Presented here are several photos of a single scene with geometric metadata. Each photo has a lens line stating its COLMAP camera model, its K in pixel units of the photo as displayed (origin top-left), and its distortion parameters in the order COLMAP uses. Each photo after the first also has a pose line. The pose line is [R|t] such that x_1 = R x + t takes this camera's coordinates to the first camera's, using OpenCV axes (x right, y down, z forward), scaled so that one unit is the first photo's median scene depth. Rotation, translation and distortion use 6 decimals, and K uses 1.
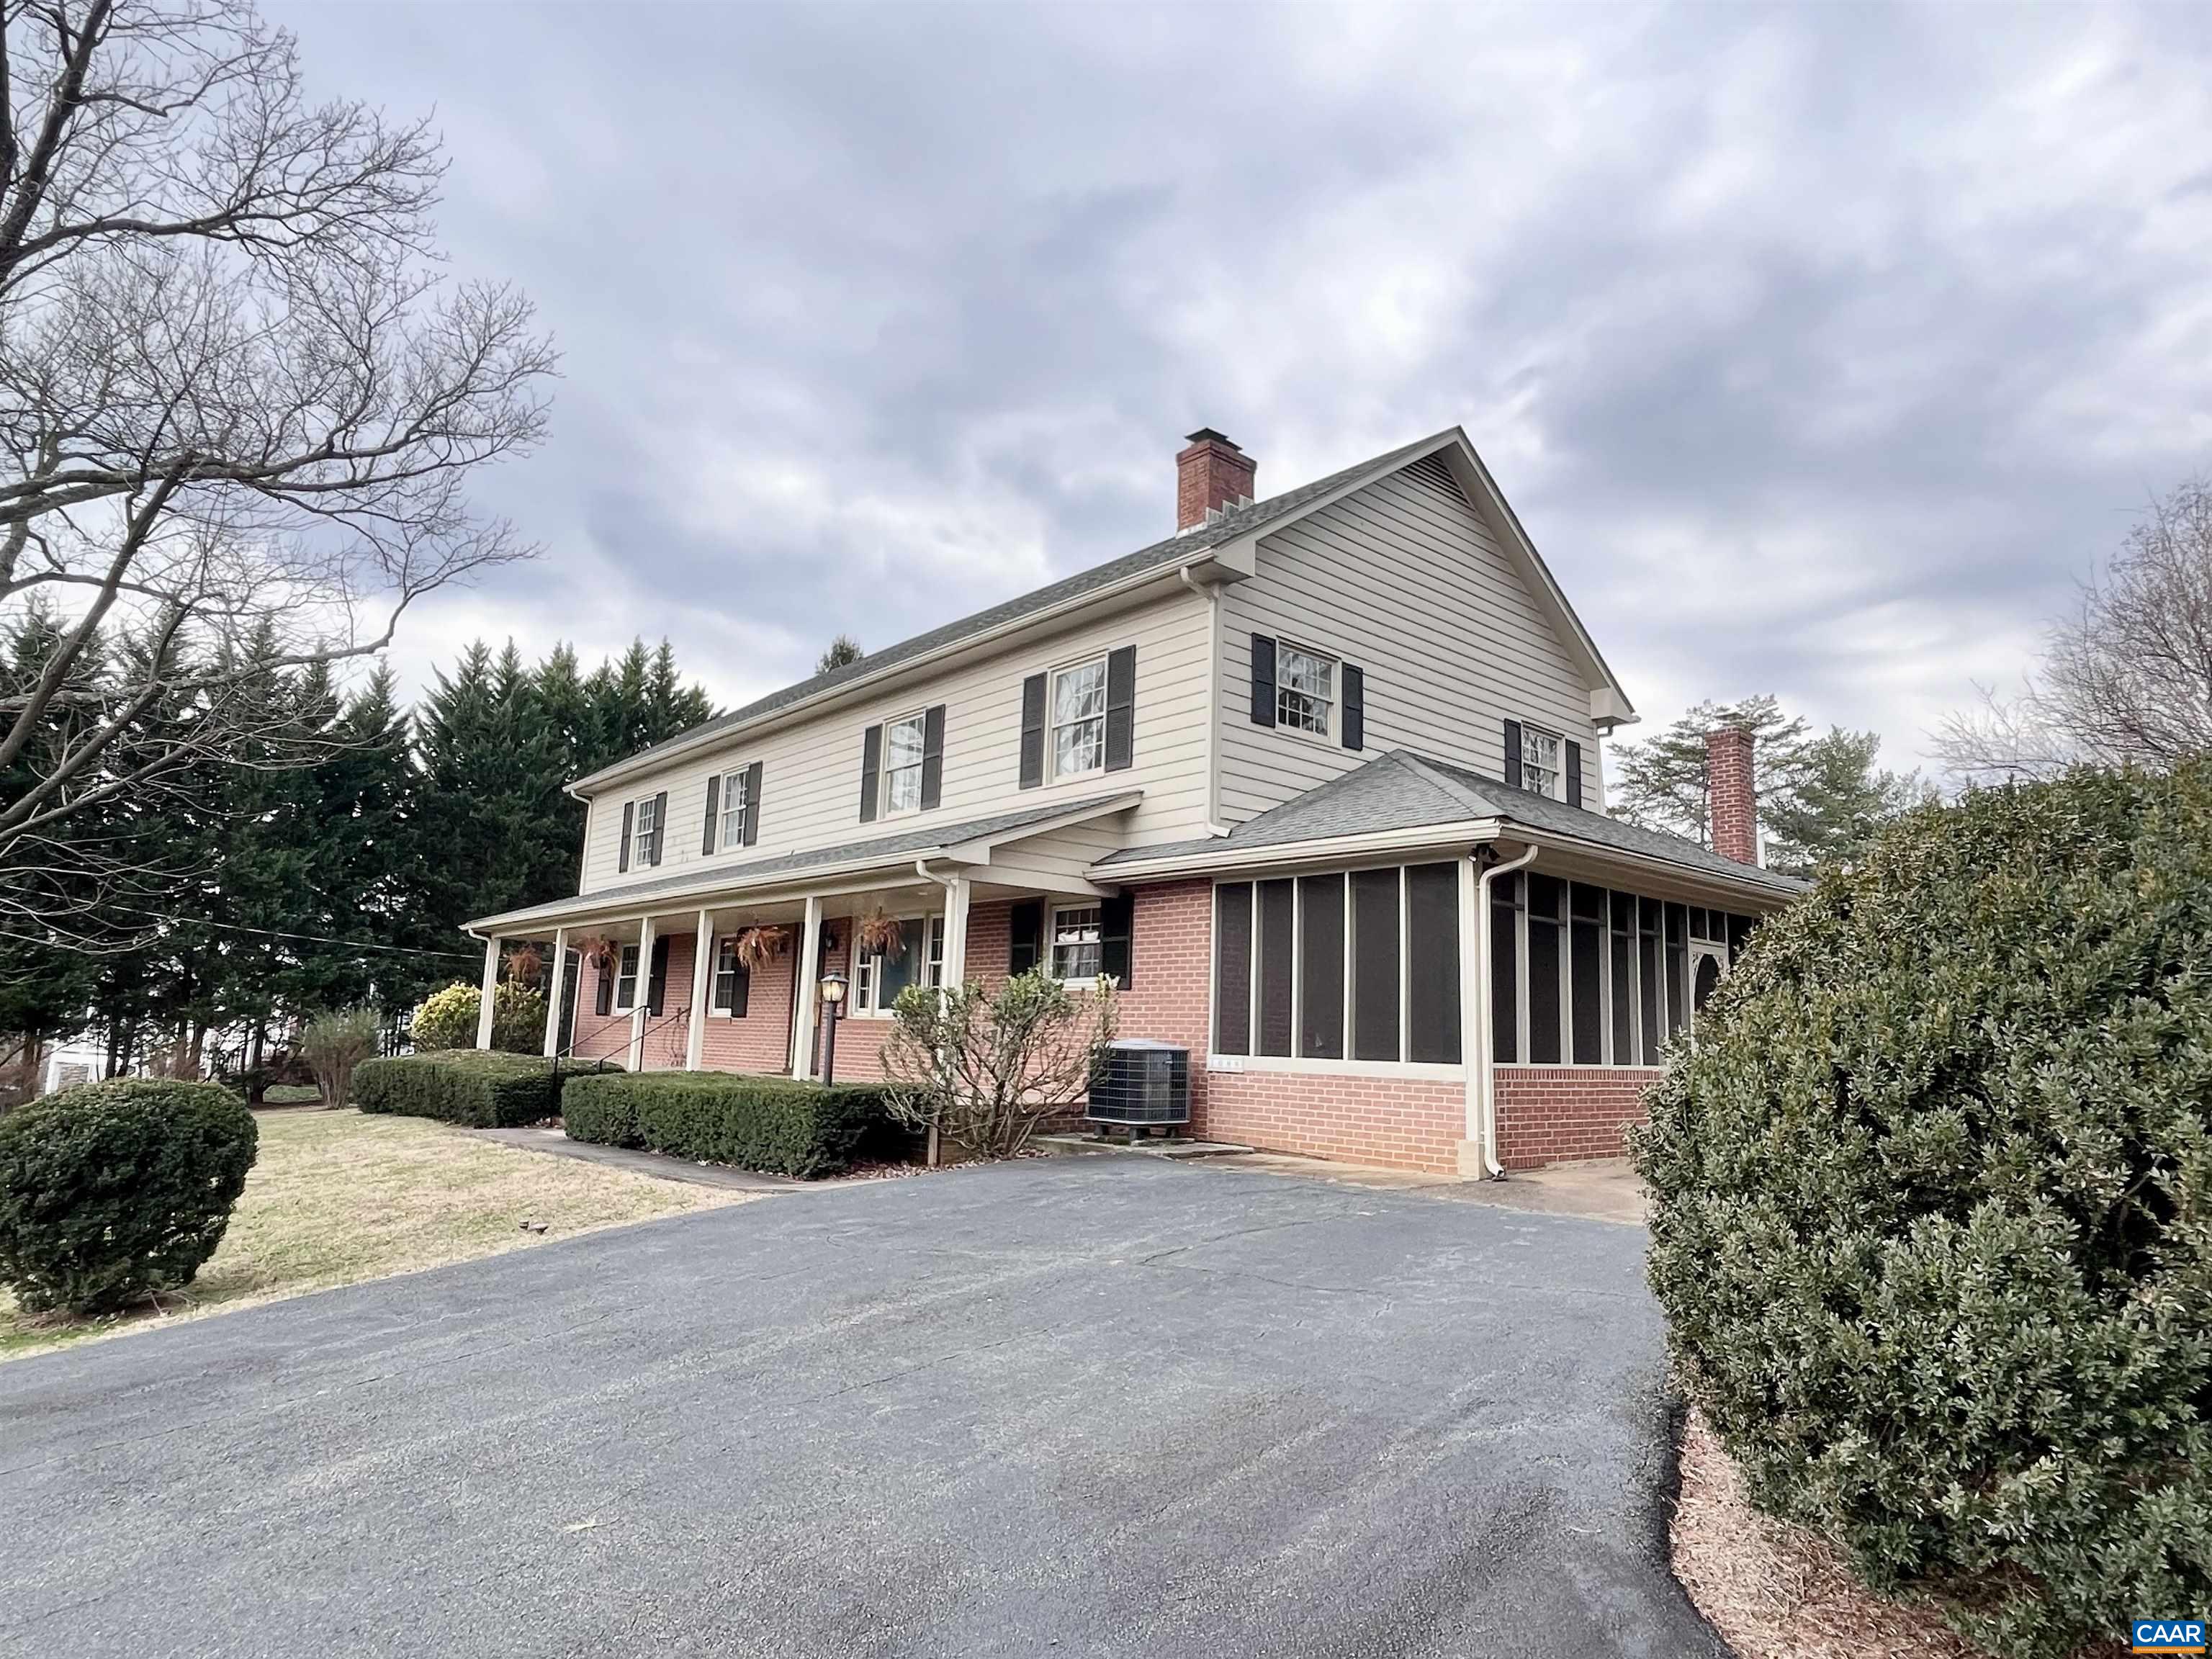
lens RADIAL K [[1273.1, 0, 1106.0], [0, 1273.1, 829.5], [0, 0, 1]] dist [-0.000756, -0.000352]
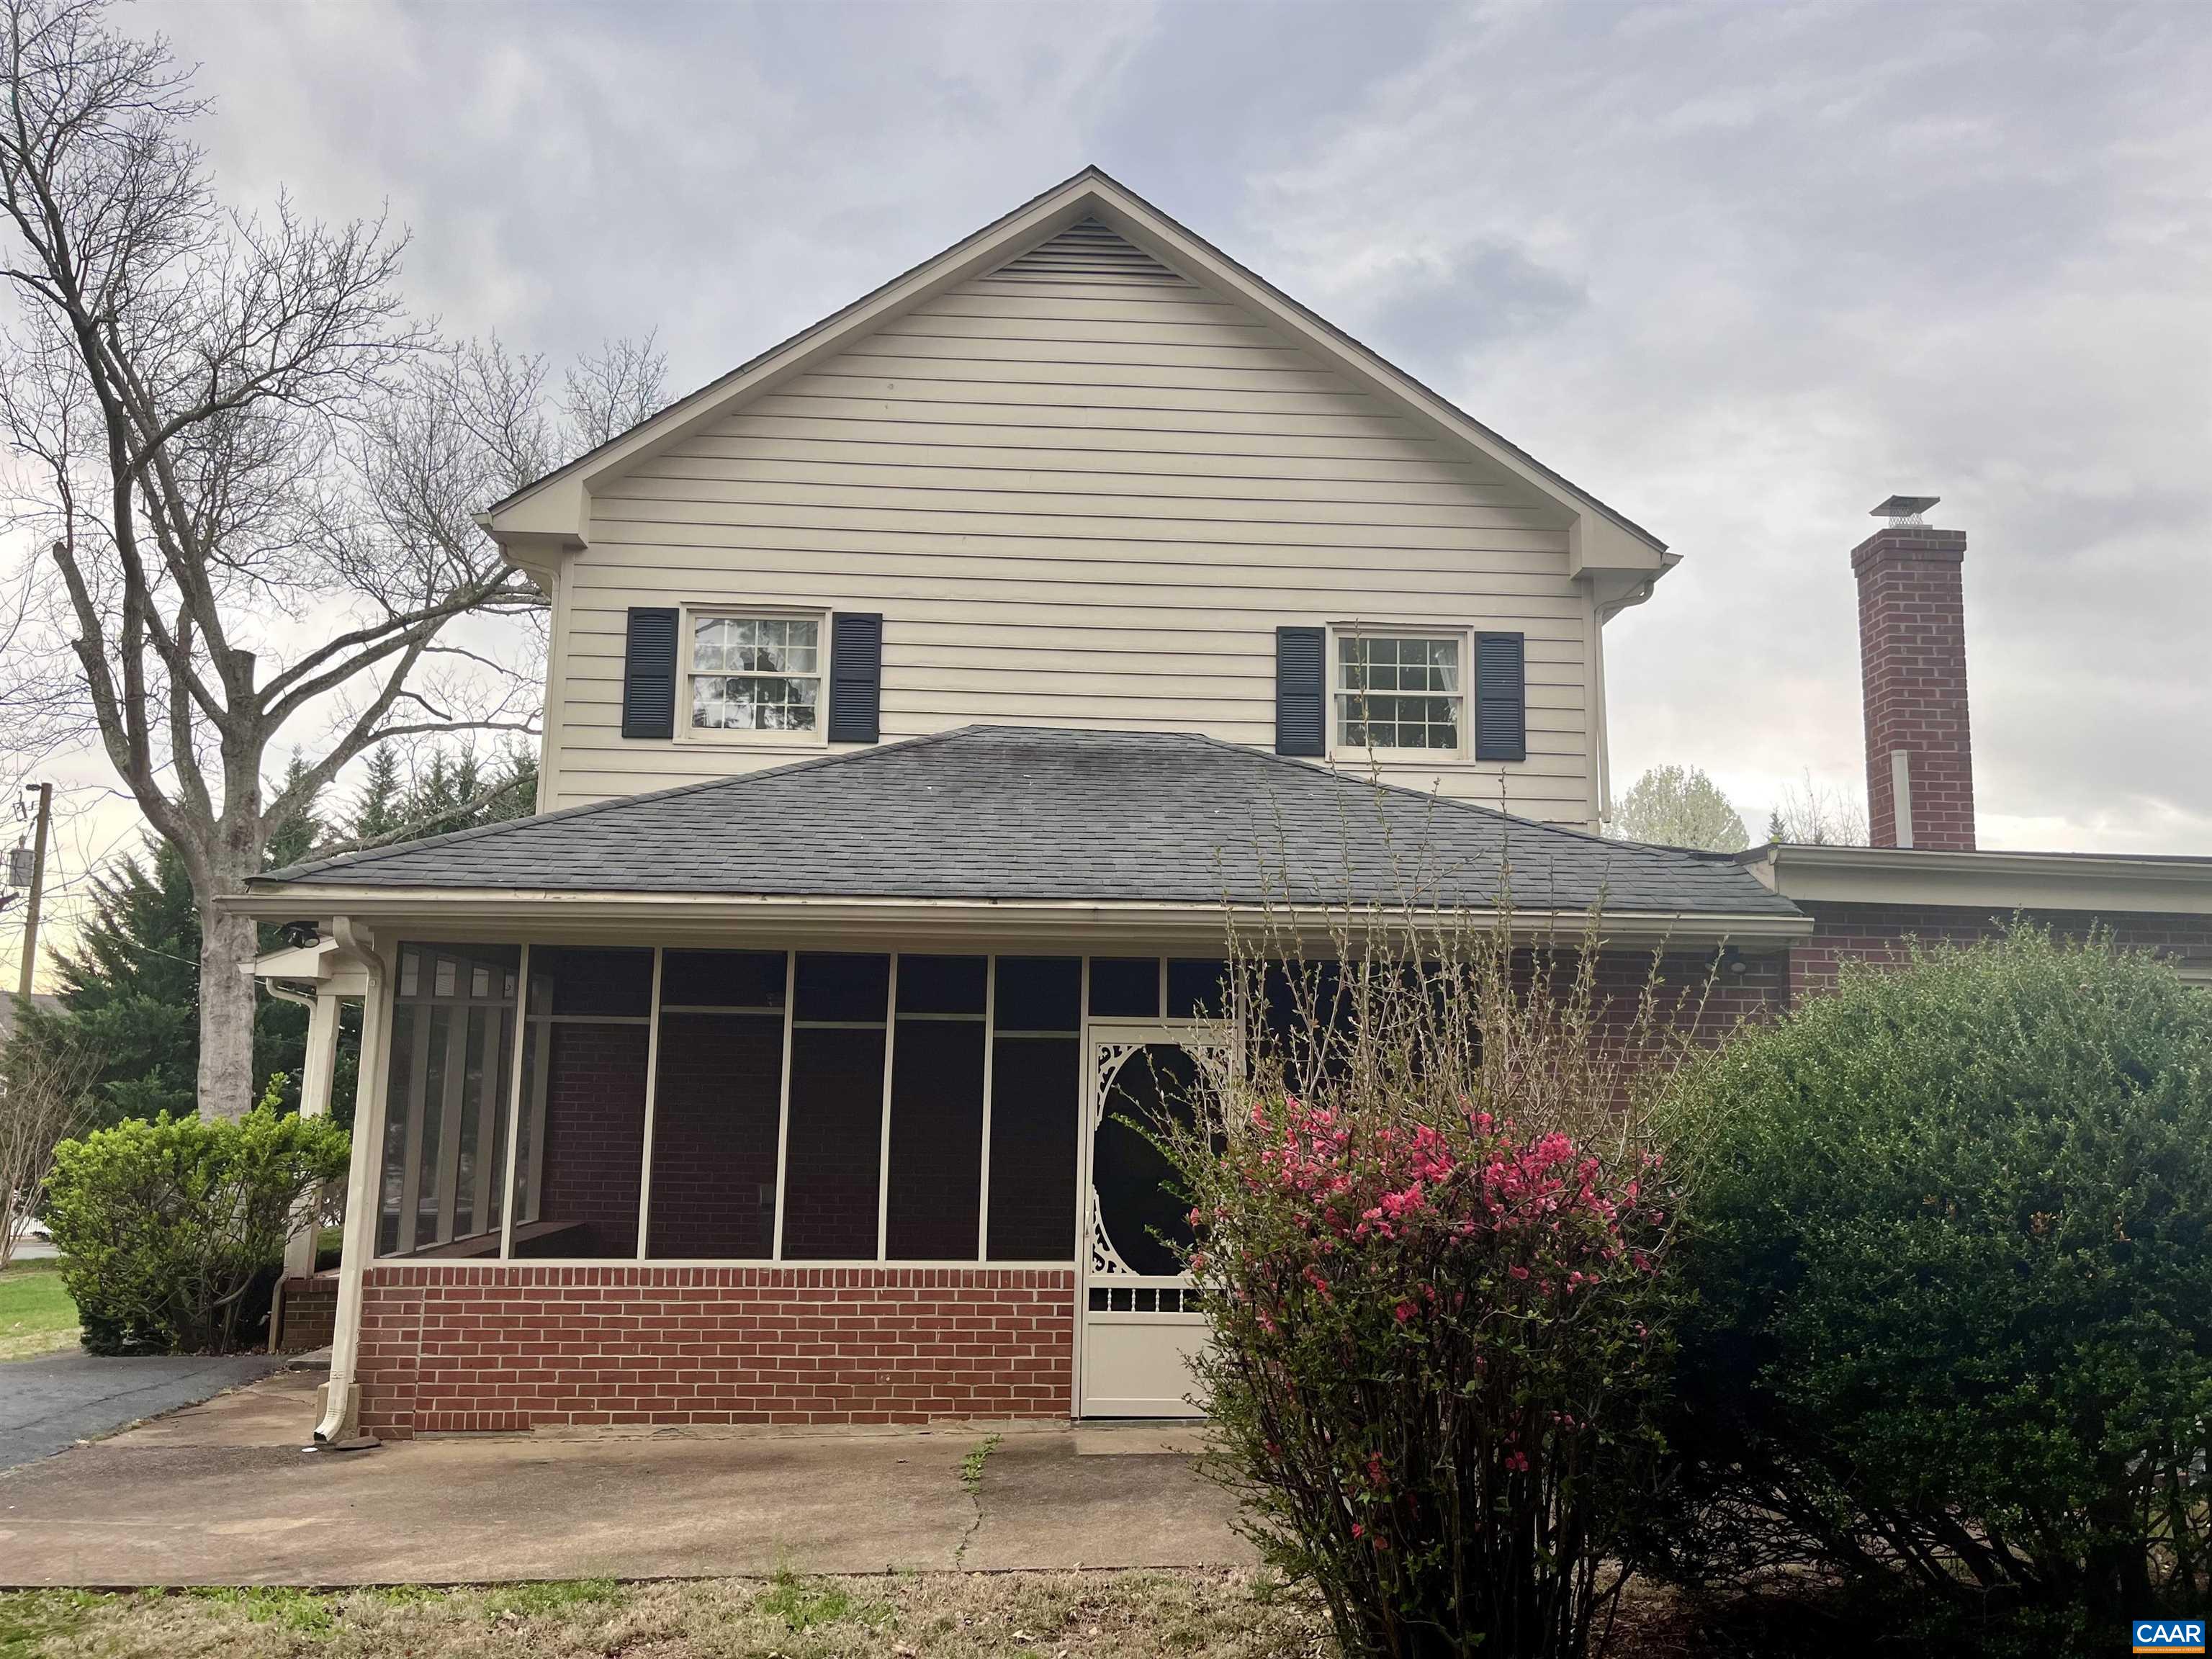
lens RADIAL K [[1616.7, 0, 1106.0], [0, 1616.7, 829.5], [0, 0, 1]] dist [0.069022, -0.086928]
pose [[0.772102, -0.120435, -0.623982, 0.807222], [0.109989, 0.992385, -0.055443, 0.040456], [0.625908, -0.025823, 0.779469, 0.442873]]
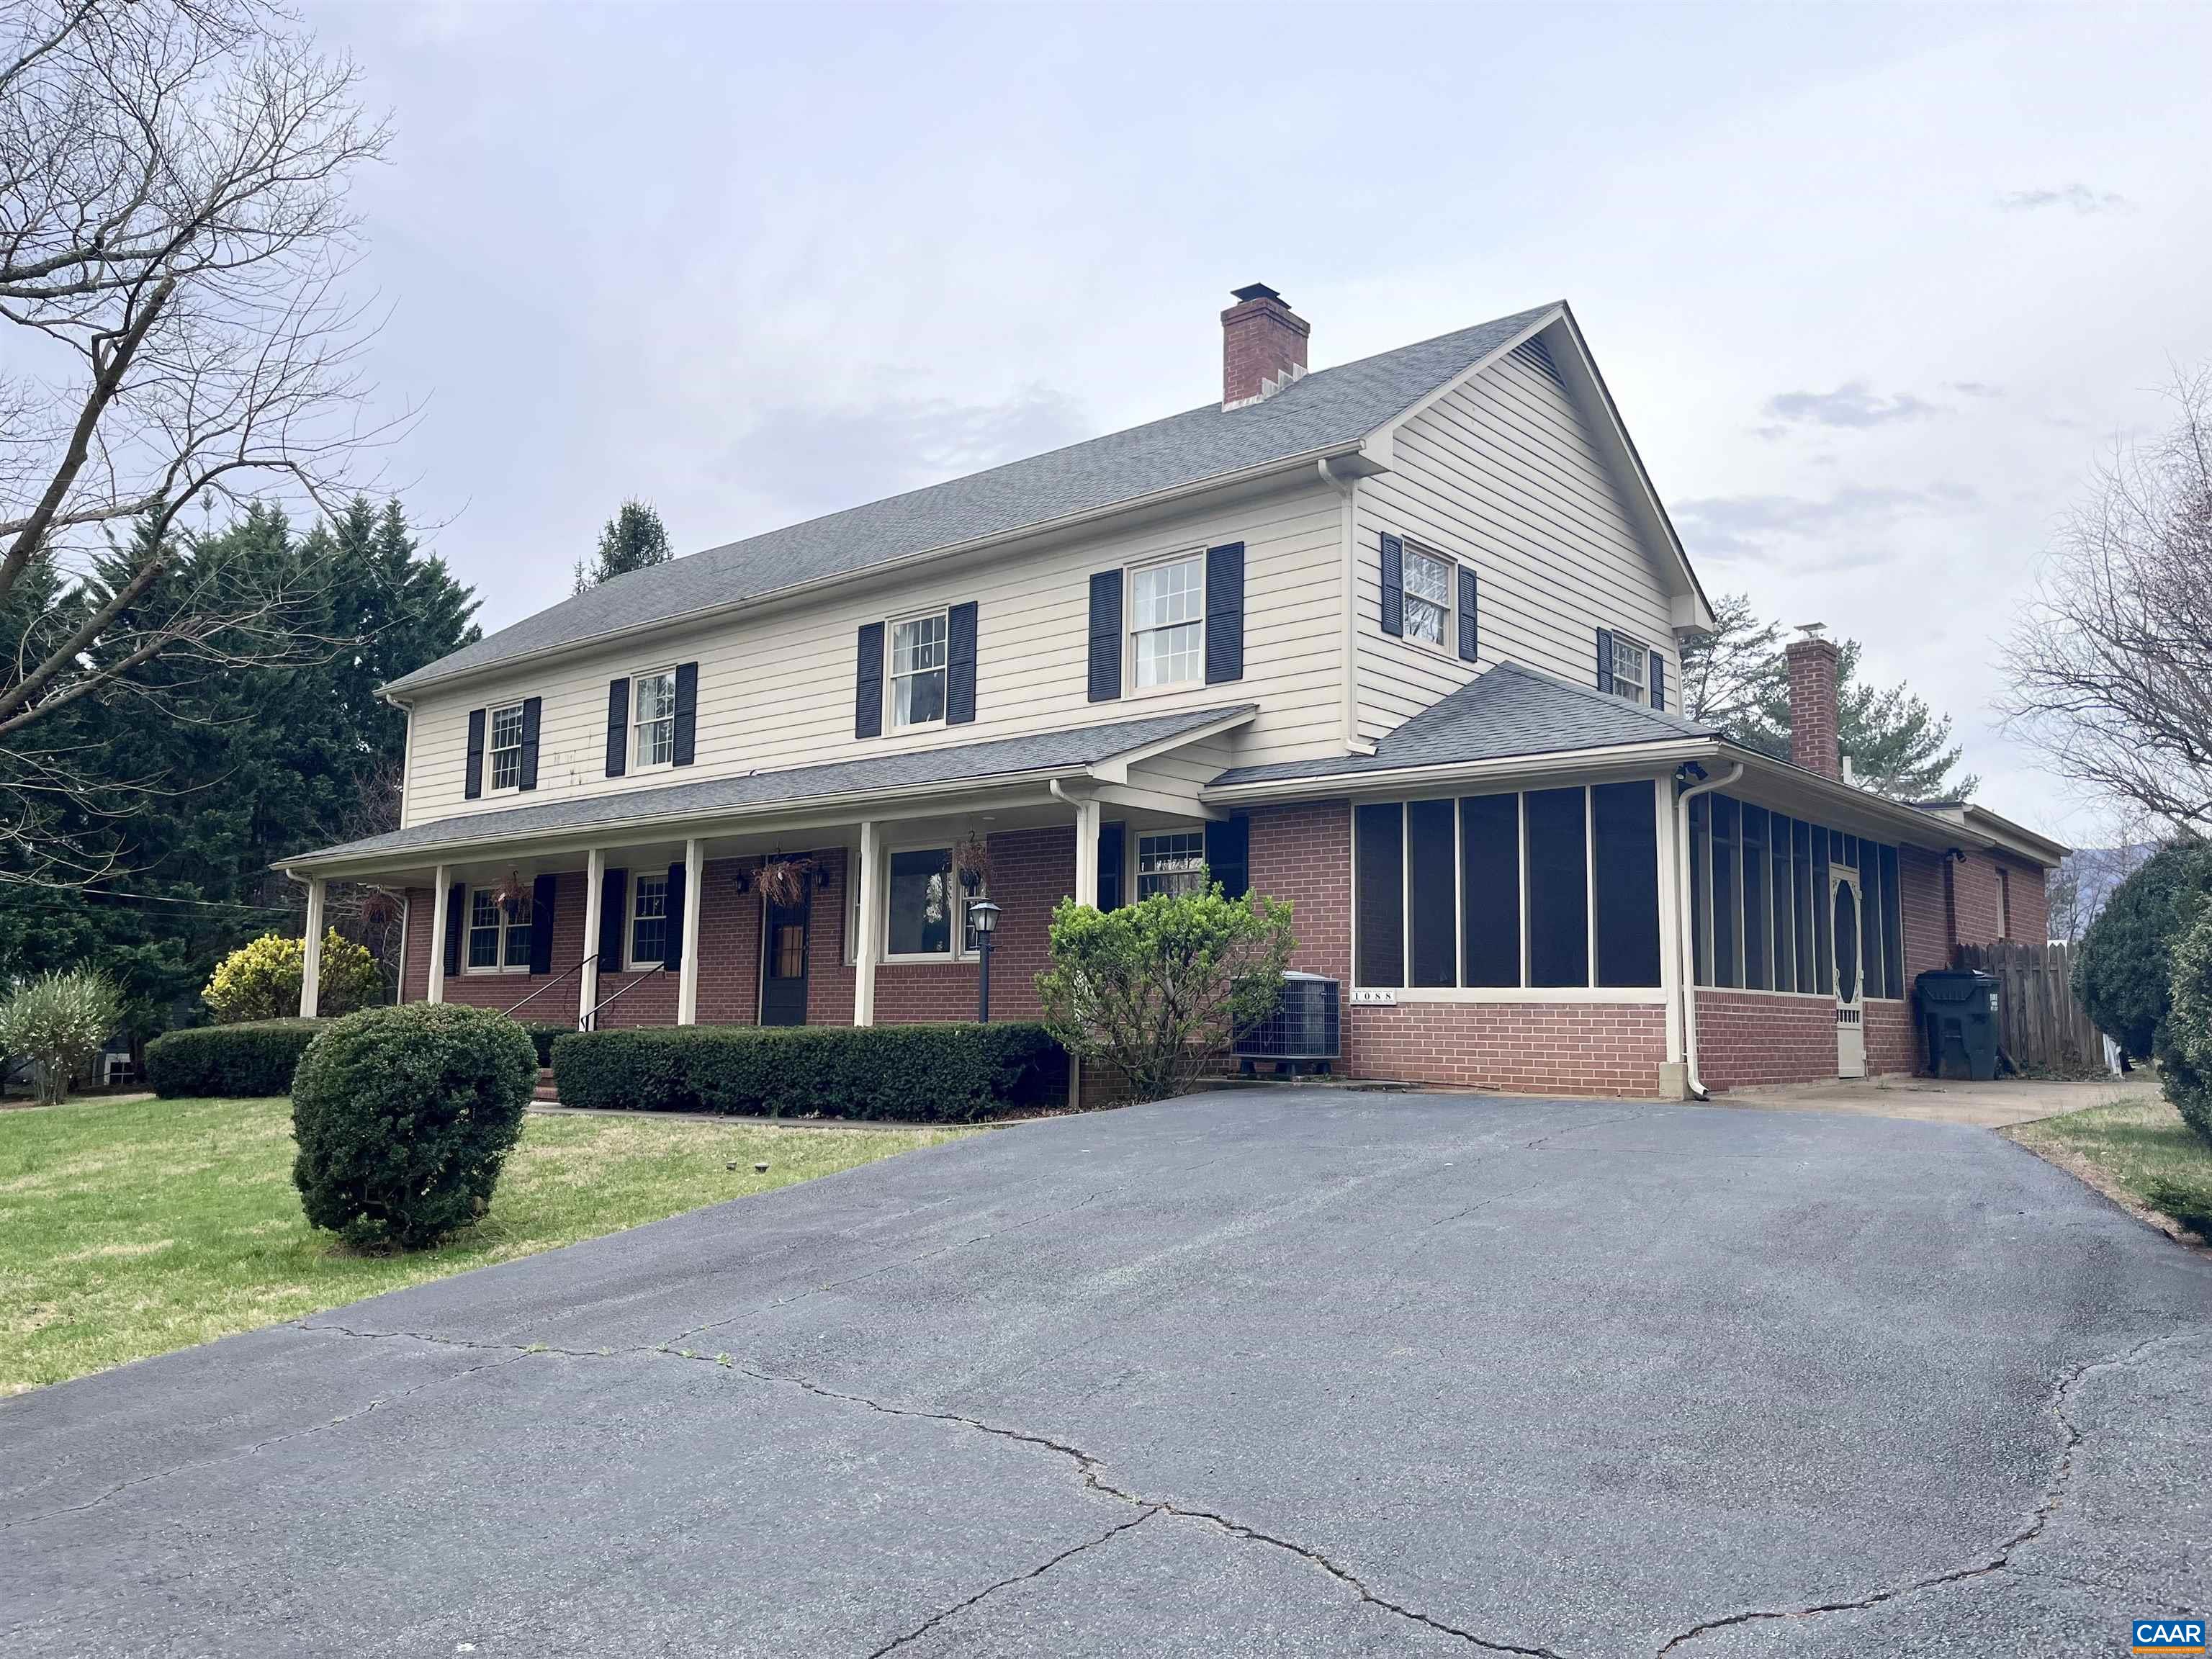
lens RADIAL K [[1616.7, 0, 1106.0], [0, 1616.7, 829.5], [0, 0, 1]] dist [0.069022, -0.086928]
pose [[0.991195, -0.000849, 0.132405, -0.222177], [-0.005550, 0.998834, 0.047952, 0.003839], [-0.132291, -0.048264, 0.990035, -0.130565]]
